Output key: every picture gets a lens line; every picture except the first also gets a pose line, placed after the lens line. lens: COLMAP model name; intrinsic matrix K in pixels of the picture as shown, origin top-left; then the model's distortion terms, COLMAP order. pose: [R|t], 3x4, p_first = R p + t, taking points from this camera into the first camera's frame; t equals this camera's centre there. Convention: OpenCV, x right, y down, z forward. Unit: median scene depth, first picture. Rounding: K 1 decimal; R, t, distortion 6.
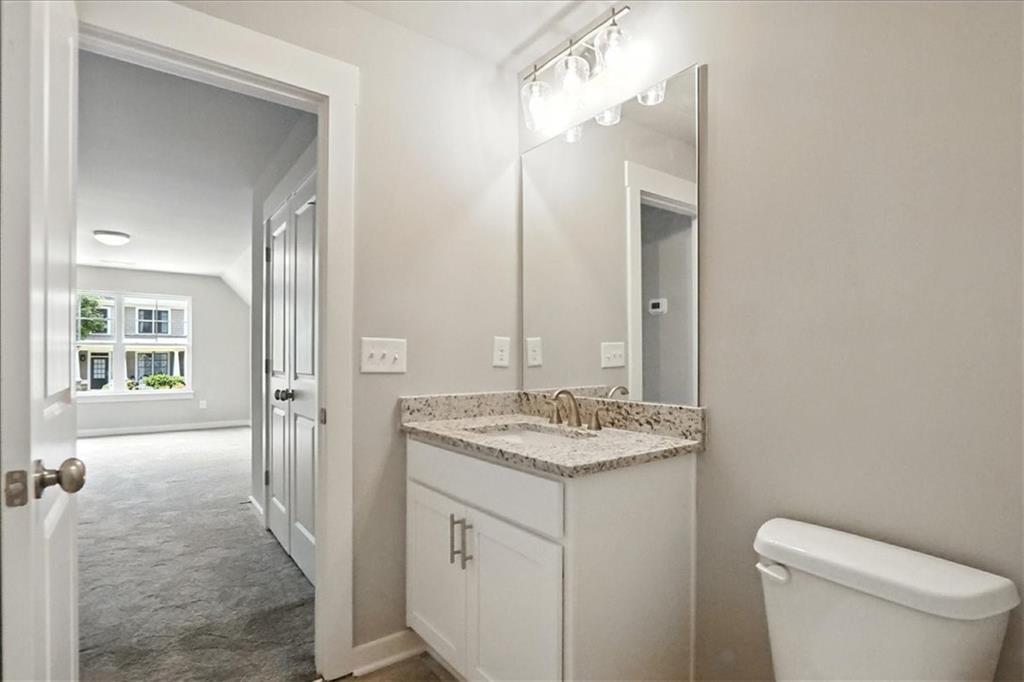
lens RADIAL K [[479.1, 0, 506.2], [0, 479.1, 350.2], [0, 0, 1]] dist [-0.018130, 0.005572]
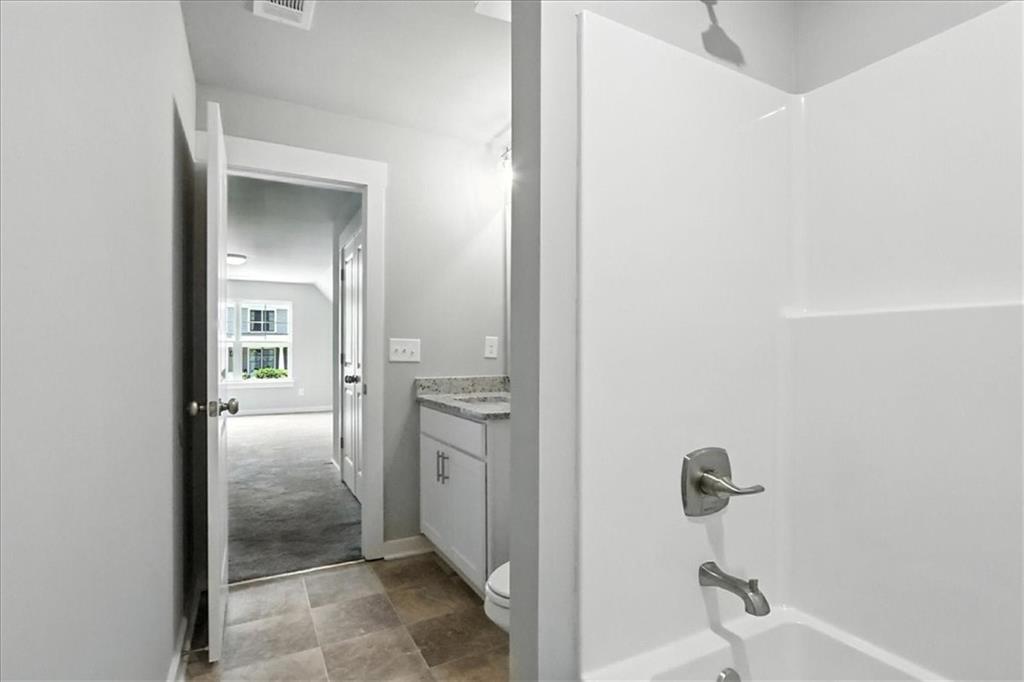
lens RADIAL K [[479.1, 0, 513.5], [0, 479.1, 339.4], [0, 0, 1]] dist [-0.018130, 0.005572]
pose [[0.988204, -0.007981, -0.152935, 0.271127], [0.006402, 0.999921, -0.010814, -0.004263], [0.153009, 0.009707, 0.988177, -0.378780]]
